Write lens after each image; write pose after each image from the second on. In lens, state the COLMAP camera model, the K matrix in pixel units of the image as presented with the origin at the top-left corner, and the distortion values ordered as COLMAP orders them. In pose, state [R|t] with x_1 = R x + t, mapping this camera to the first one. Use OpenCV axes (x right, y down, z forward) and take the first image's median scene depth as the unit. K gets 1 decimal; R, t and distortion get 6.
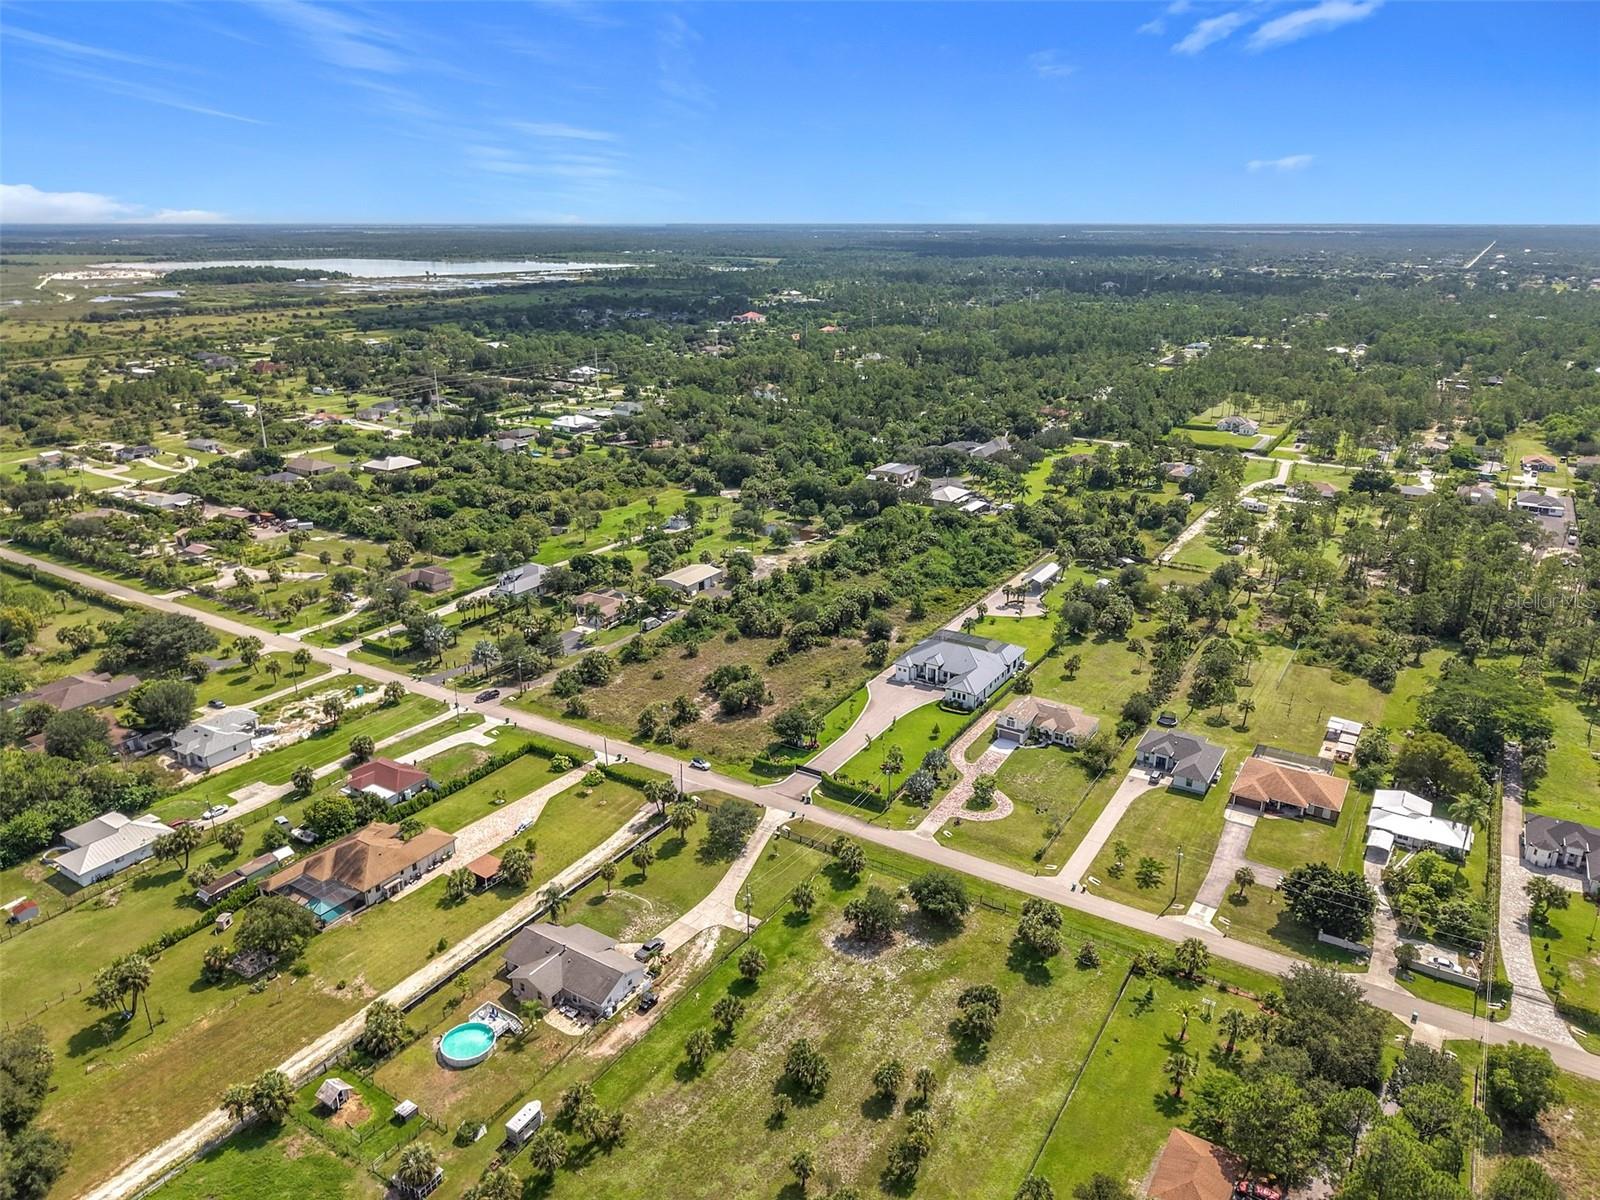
lens RADIAL K [[1115.3, 0, 778.3], [0, 1115.3, 473.8], [0, 0, 1]] dist [0.057299, -0.107709]
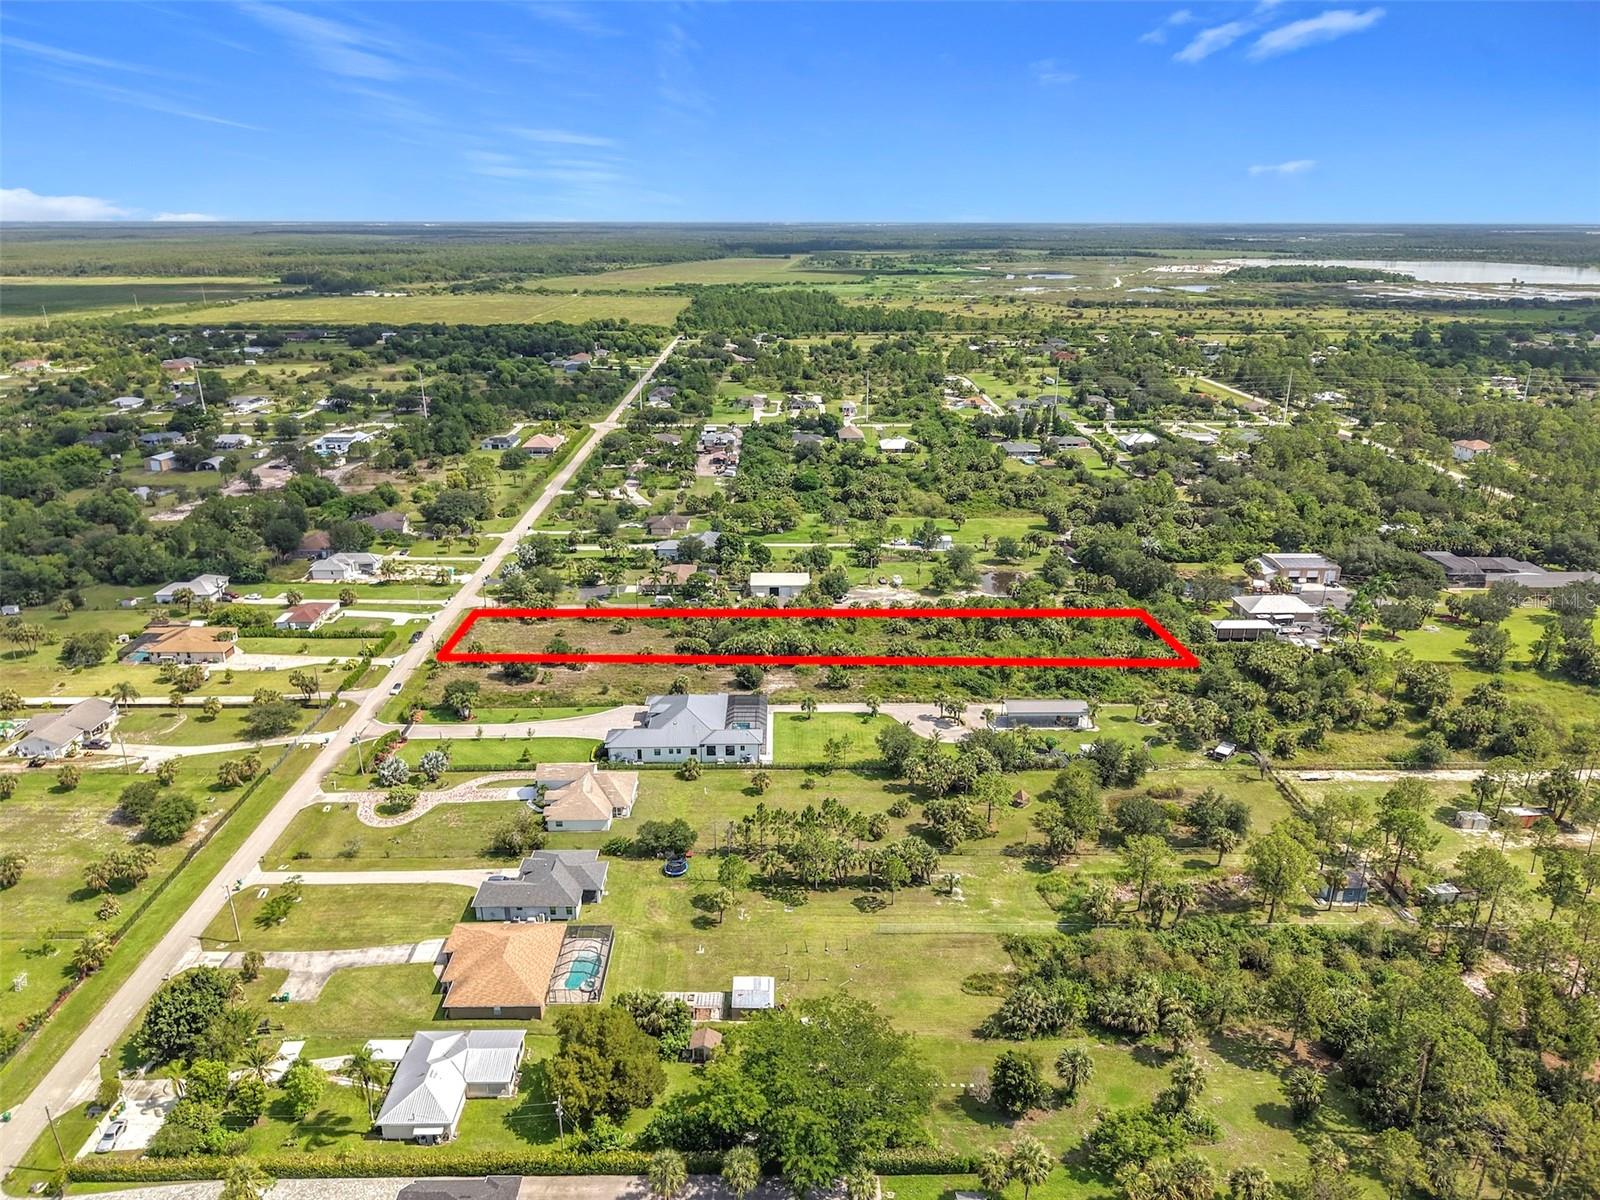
lens RADIAL K [[1100.9, 0, 795.6], [0, 1100.9, 504.8], [0, 0, 1]] dist [0.004148, -0.008944]
pose [[0.550904, 0.212048, -0.807181, 0.879387], [-0.186365, 0.974017, 0.128682, -0.127228], [0.813494, 0.079539, 0.576108, 0.562770]]
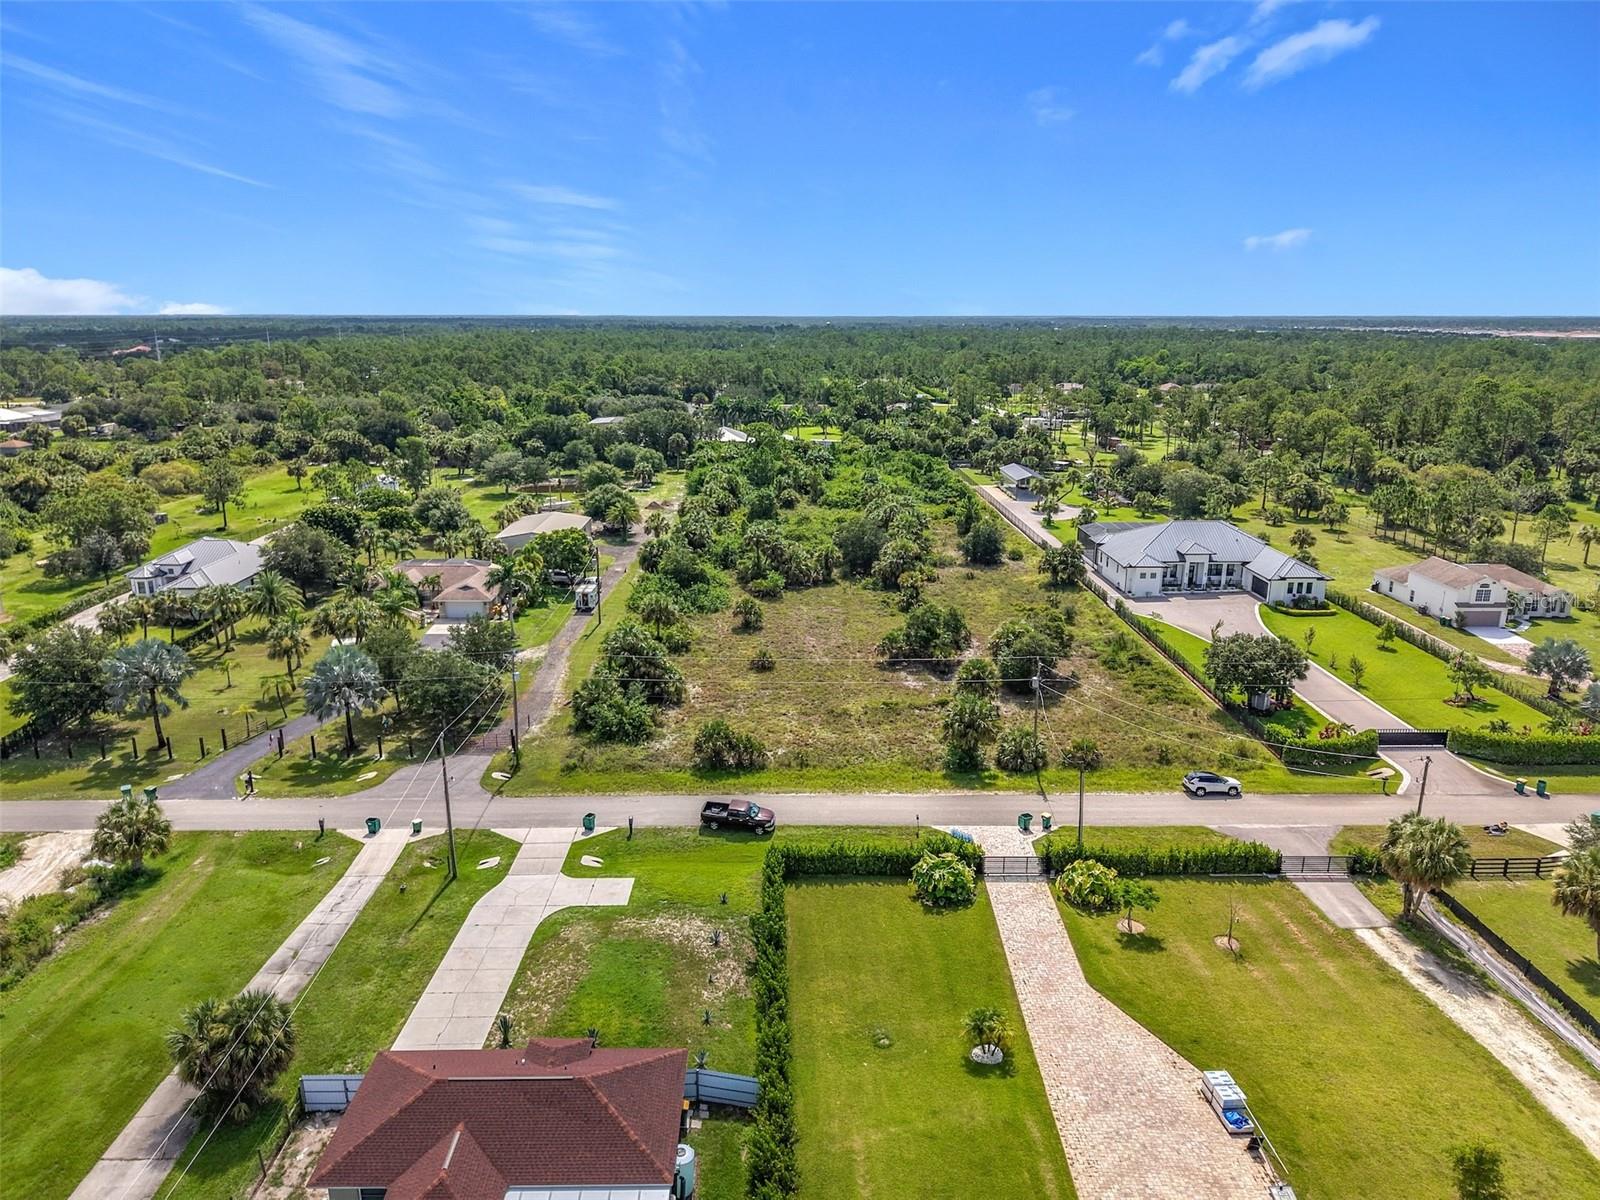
lens RADIAL K [[1094.4, 0, 782.0], [0, 1094.4, 547.1], [0, 0, 1]] dist [0.006905, -0.007433]
pose [[0.837957, -0.112699, 0.533974, -0.329945], [0.119678, 0.992576, 0.021682, 0.128311], [-0.532453, 0.045736, 0.845223, 0.638749]]
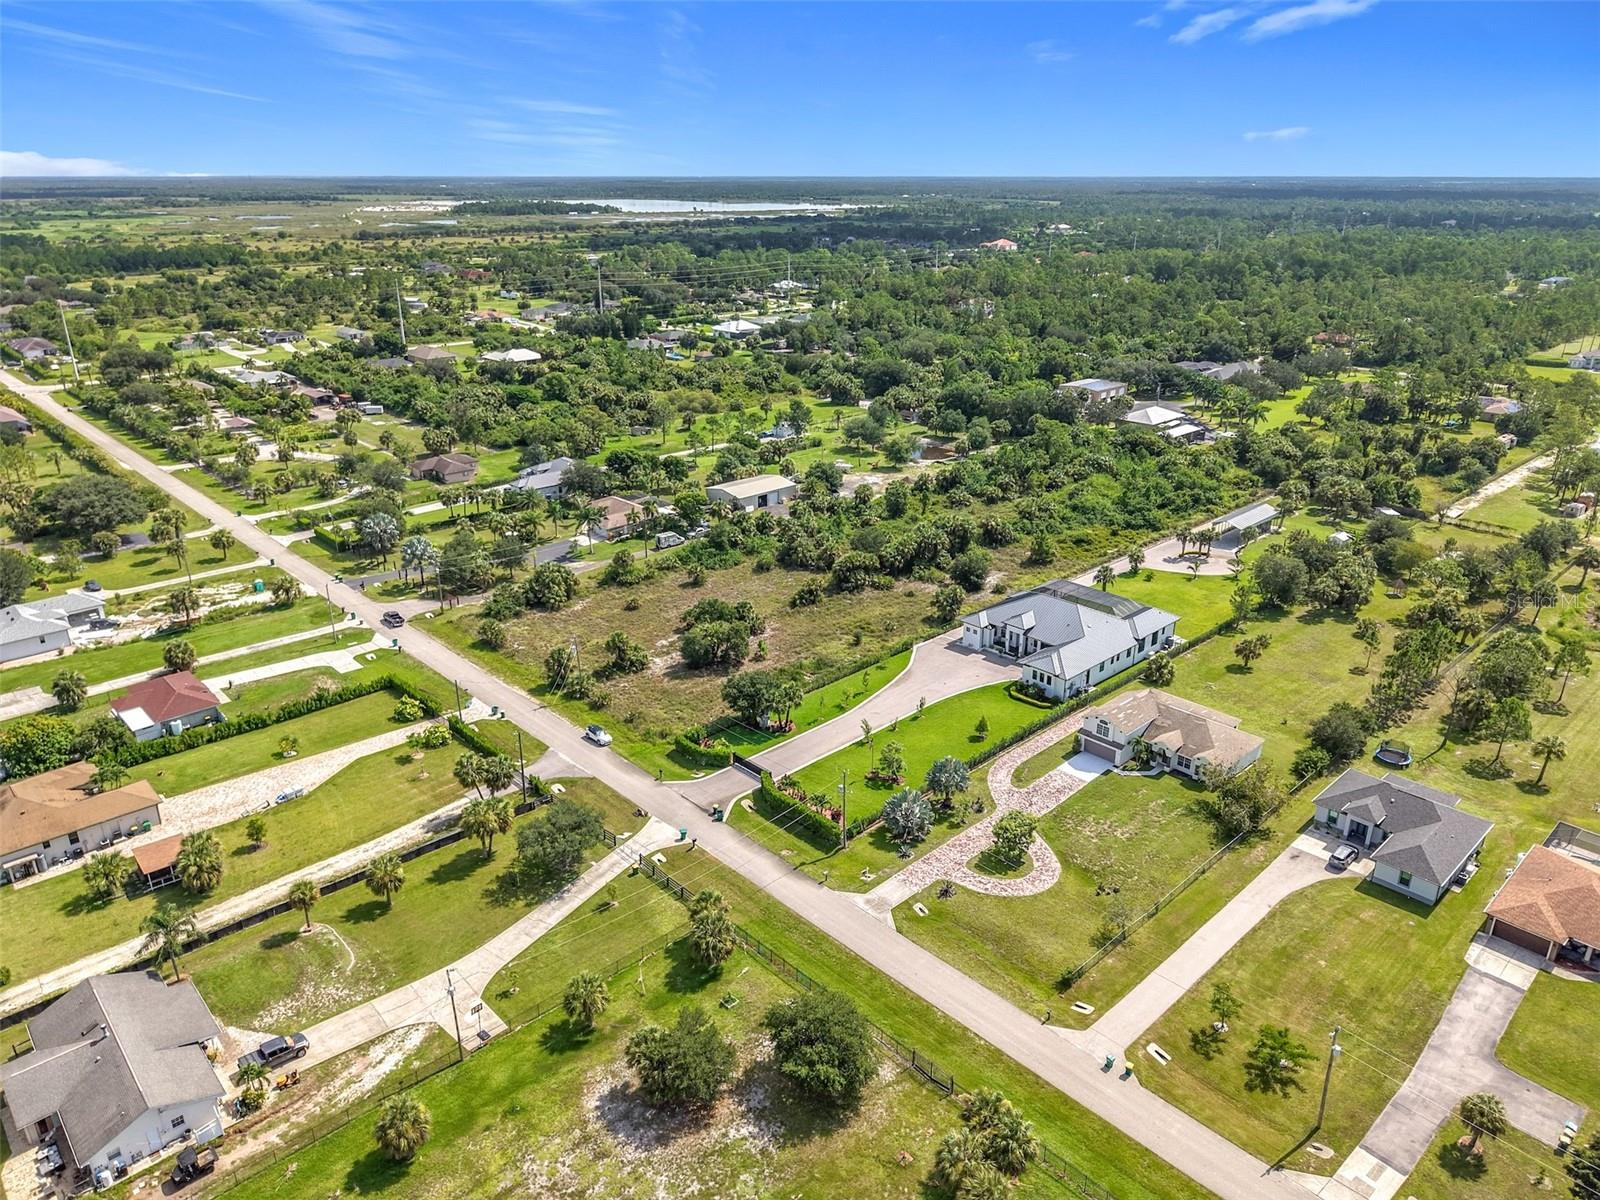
lens RADIAL K [[1117.3, 0, 781.5], [0, 1117.3, 505.9], [0, 0, 1]] dist [0.000744, 0.003857]
pose [[0.968503, 0.072165, -0.238313, 0.154202], [-0.056198, 0.995737, 0.073140, 0.059851], [0.242575, -0.057443, 0.968430, 0.337153]]
